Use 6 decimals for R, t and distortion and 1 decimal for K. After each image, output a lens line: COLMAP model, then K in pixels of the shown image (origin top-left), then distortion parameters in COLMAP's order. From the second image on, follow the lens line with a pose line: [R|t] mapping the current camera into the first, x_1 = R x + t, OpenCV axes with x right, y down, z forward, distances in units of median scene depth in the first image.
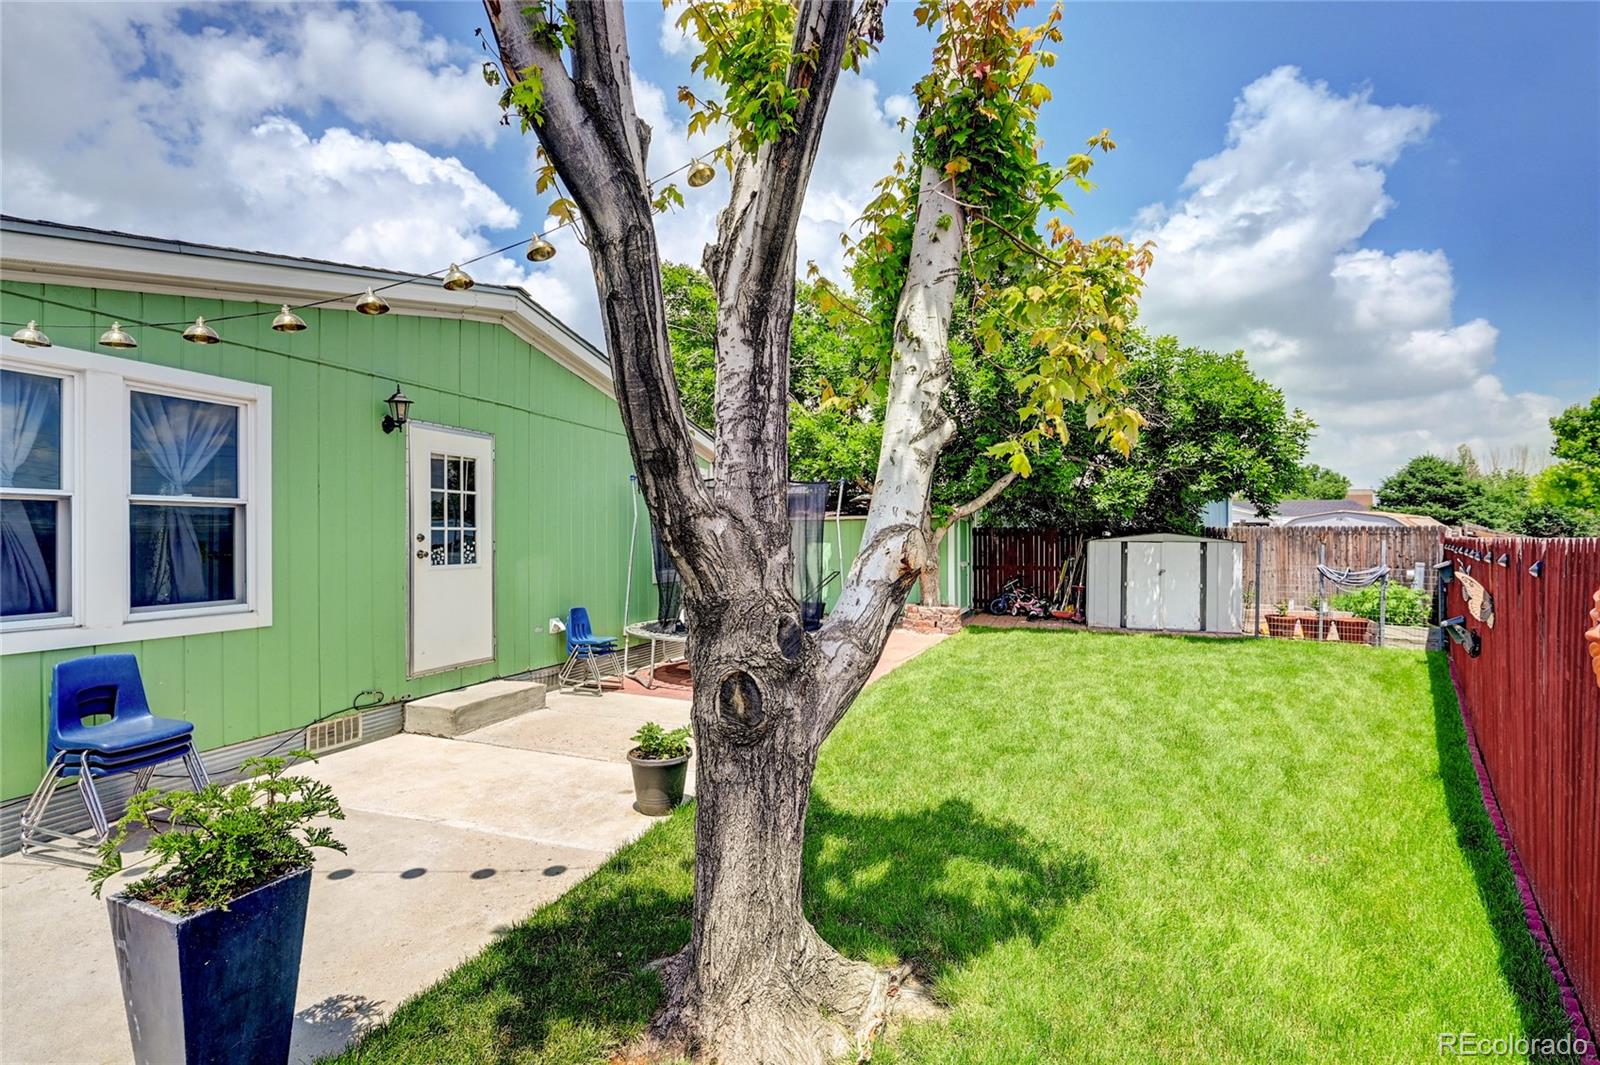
lens RADIAL K [[747.2, 0, 802.7], [0, 747.2, 536.6], [0, 0, 1]] dist [-0.016980, -0.000180]
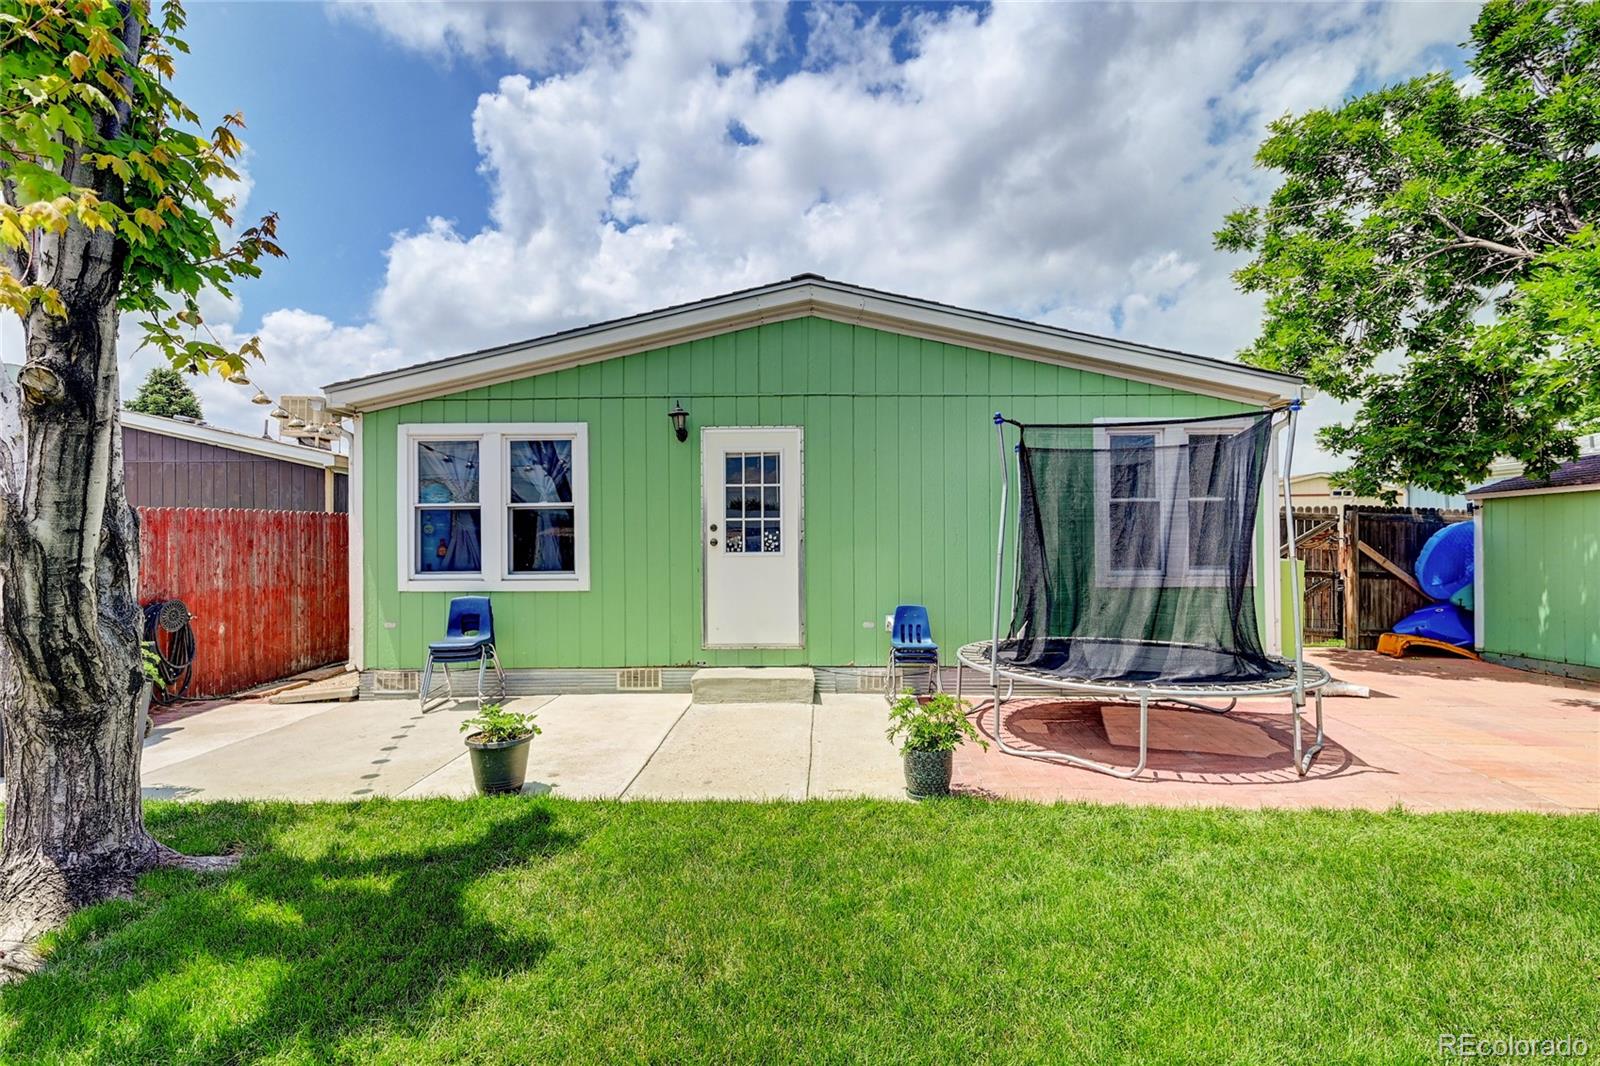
lens RADIAL K [[745.1, 0, 796.3], [0, 745.1, 540.6], [0, 0, 1]] dist [-0.003818, -0.000396]
pose [[0.324227, -0.003597, -0.945972, 0.633549], [0.006571, 0.999977, -0.001550, 0.024547], [0.945956, -0.005714, 0.324244, 0.763349]]
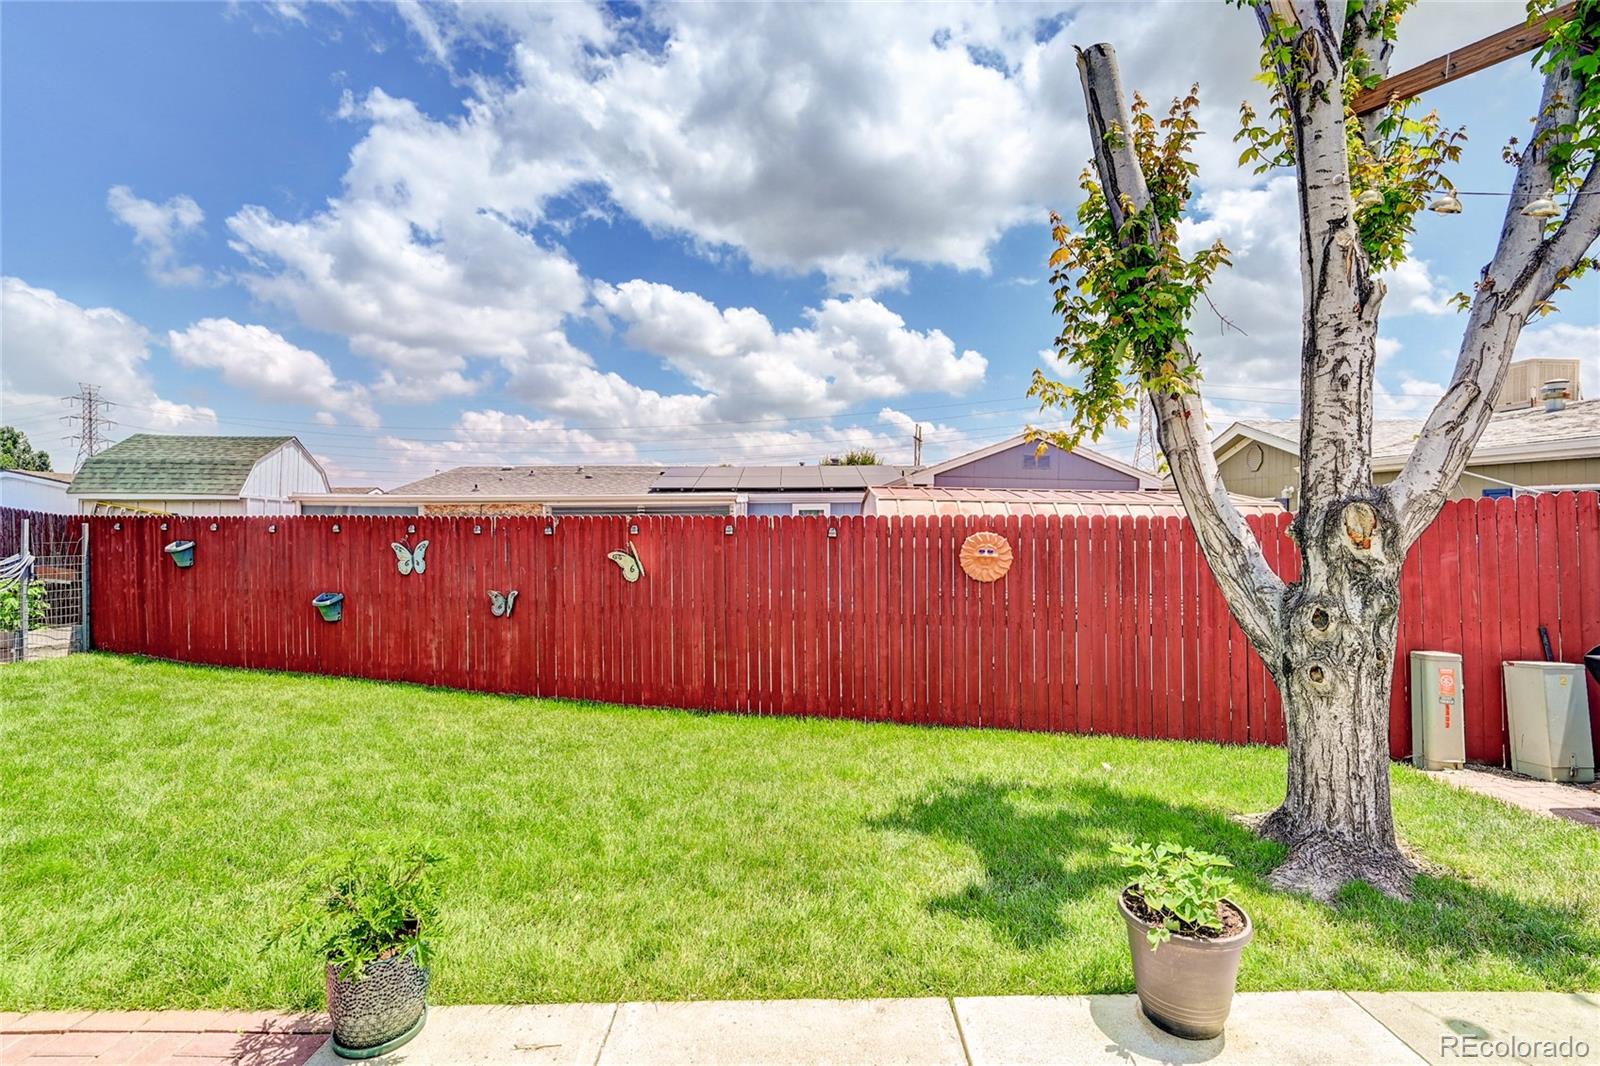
lens RADIAL K [[766.5, 0, 813.2], [0, 766.5, 520.6], [0, 0, 1]] dist [-0.002972, 0.000322]
pose [[-0.362990, -0.003404, 0.931787, -0.439586], [-0.000796, 0.999994, 0.003343, 0.006657], [-0.931793, 0.000472, -0.362990, 1.048603]]
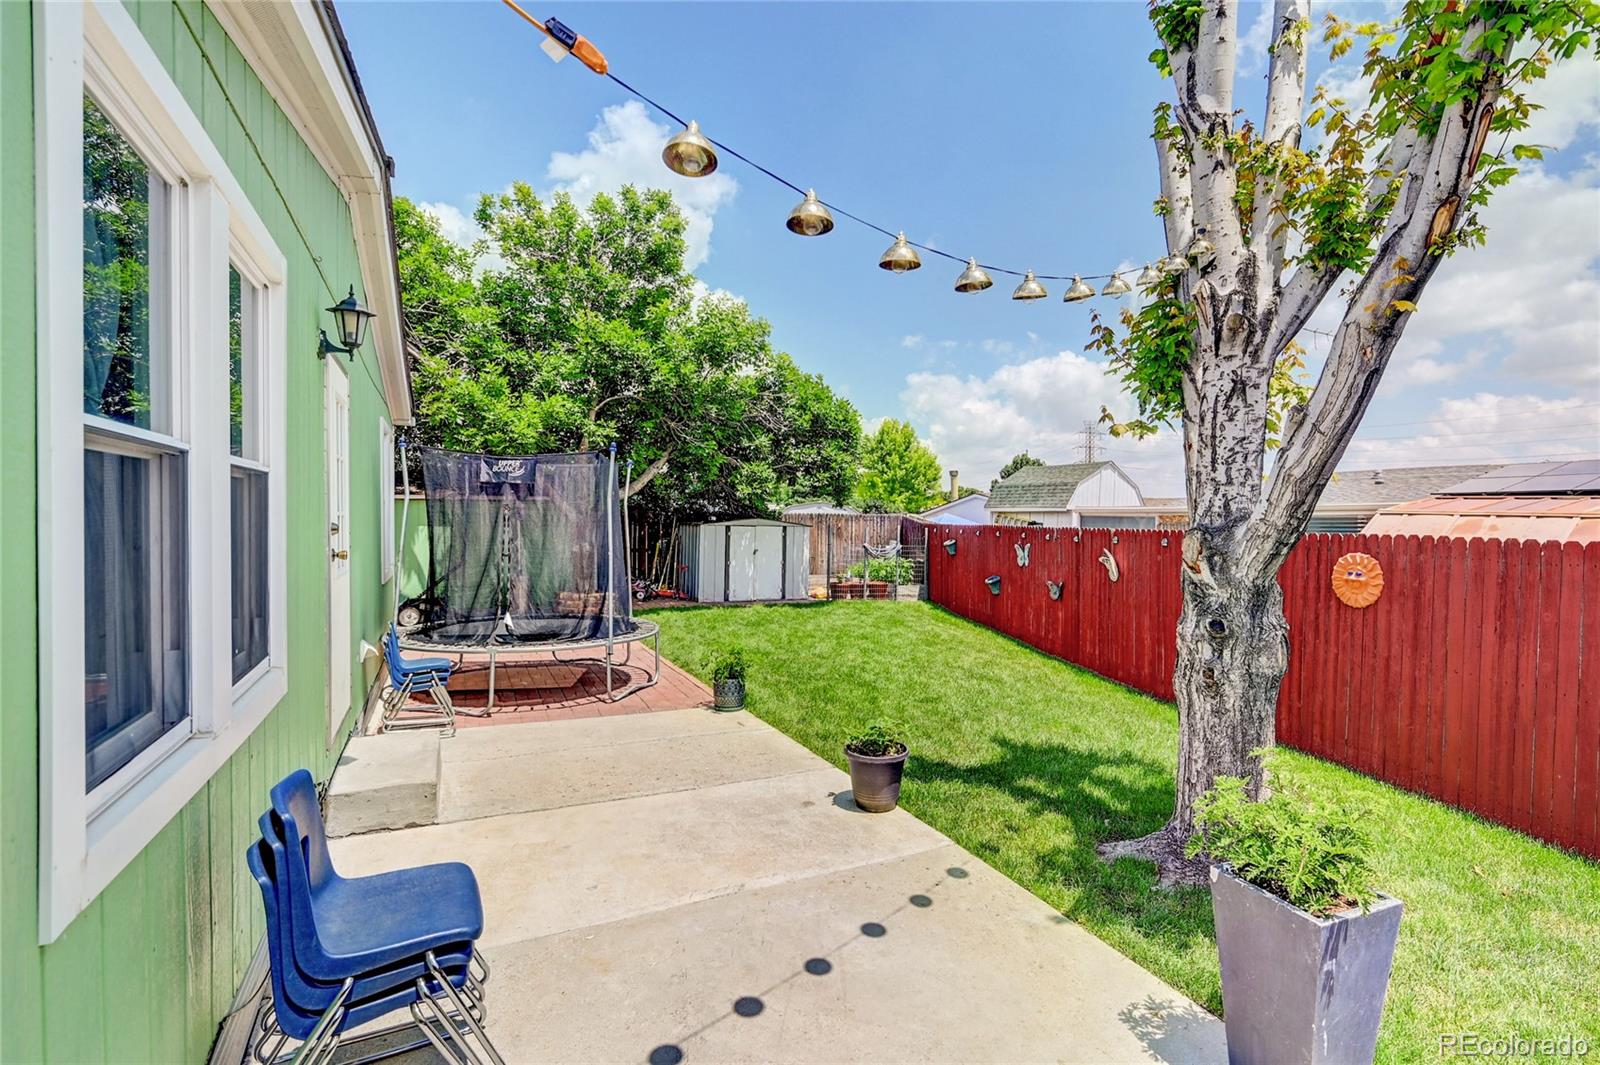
lens RADIAL K [[747.2, 0, 802.7], [0, 747.2, 536.6], [0, 0, 1]] dist [-0.016980, -0.000180]
pose [[0.695710, -0.011571, 0.718230, -0.704718], [-0.008337, 0.999673, 0.024180, -0.011863], [-0.718274, -0.022810, 0.695386, 0.279036]]
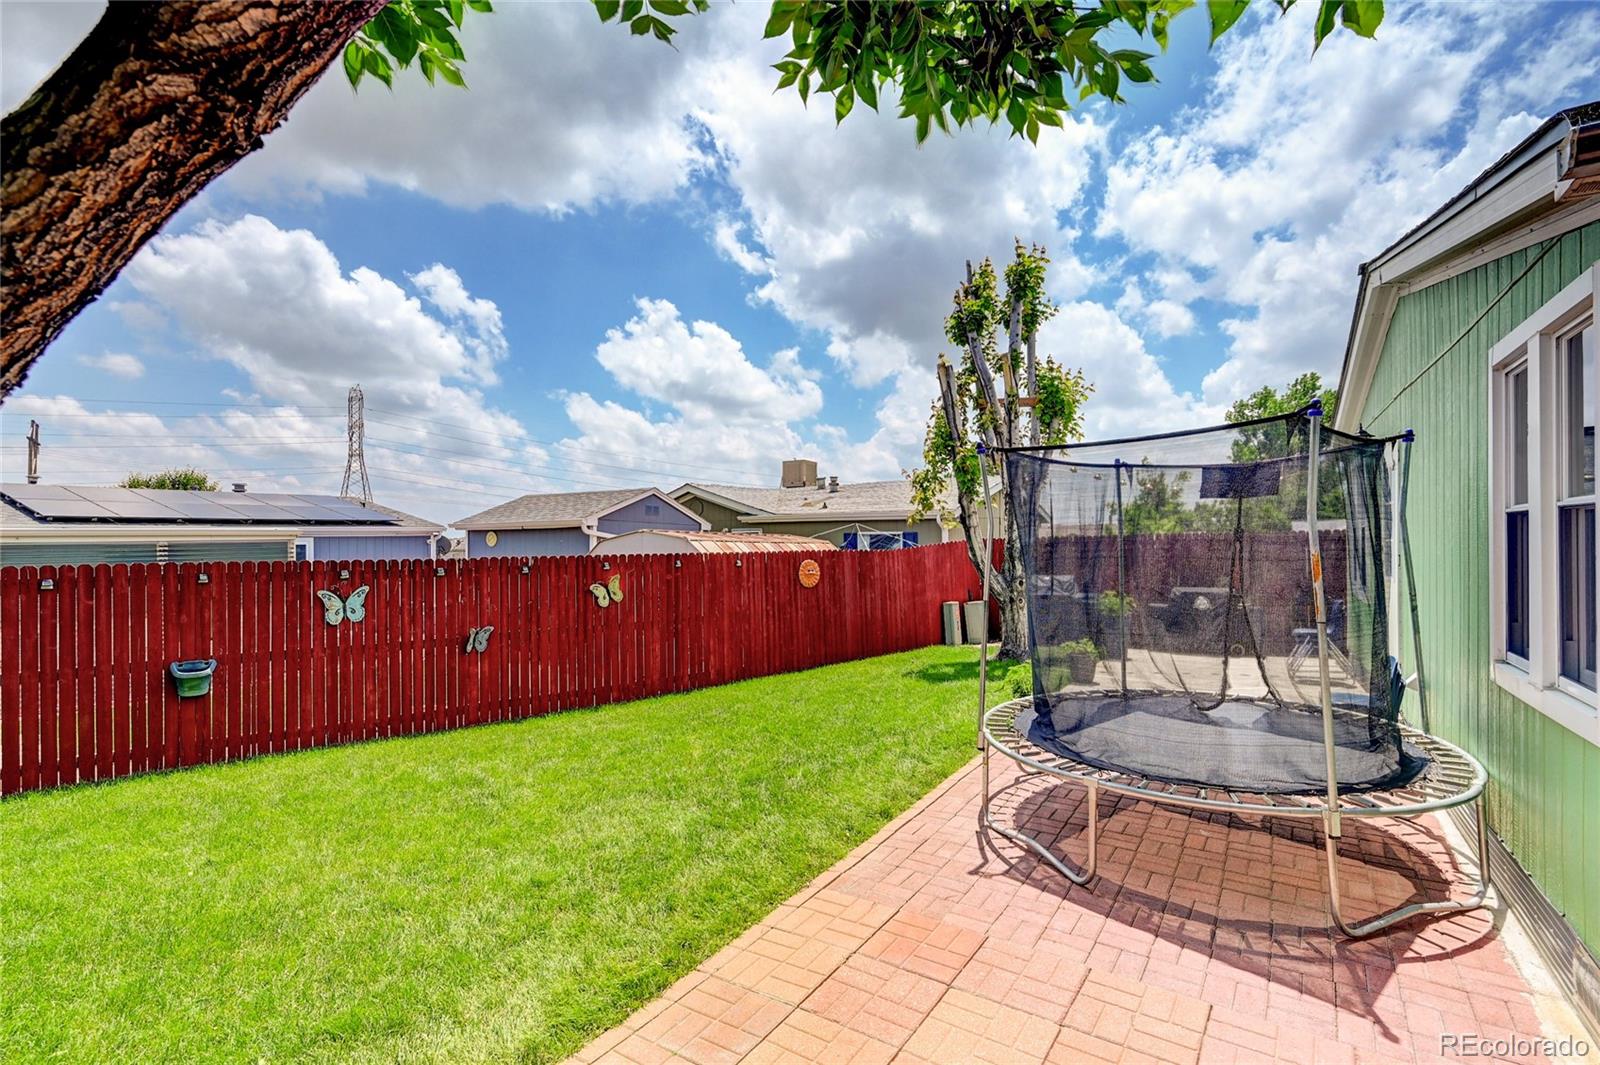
lens RADIAL K [[742.9, 0, 831.8], [0, 742.9, 537.6], [0, 0, 1]] dist [-0.001159, -0.000099]
pose [[-0.985047, 0.010765, 0.171947, 0.095953], [0.009820, 0.999932, -0.006345, -0.018457], [-0.172004, -0.004562, -0.985086, 2.286782]]
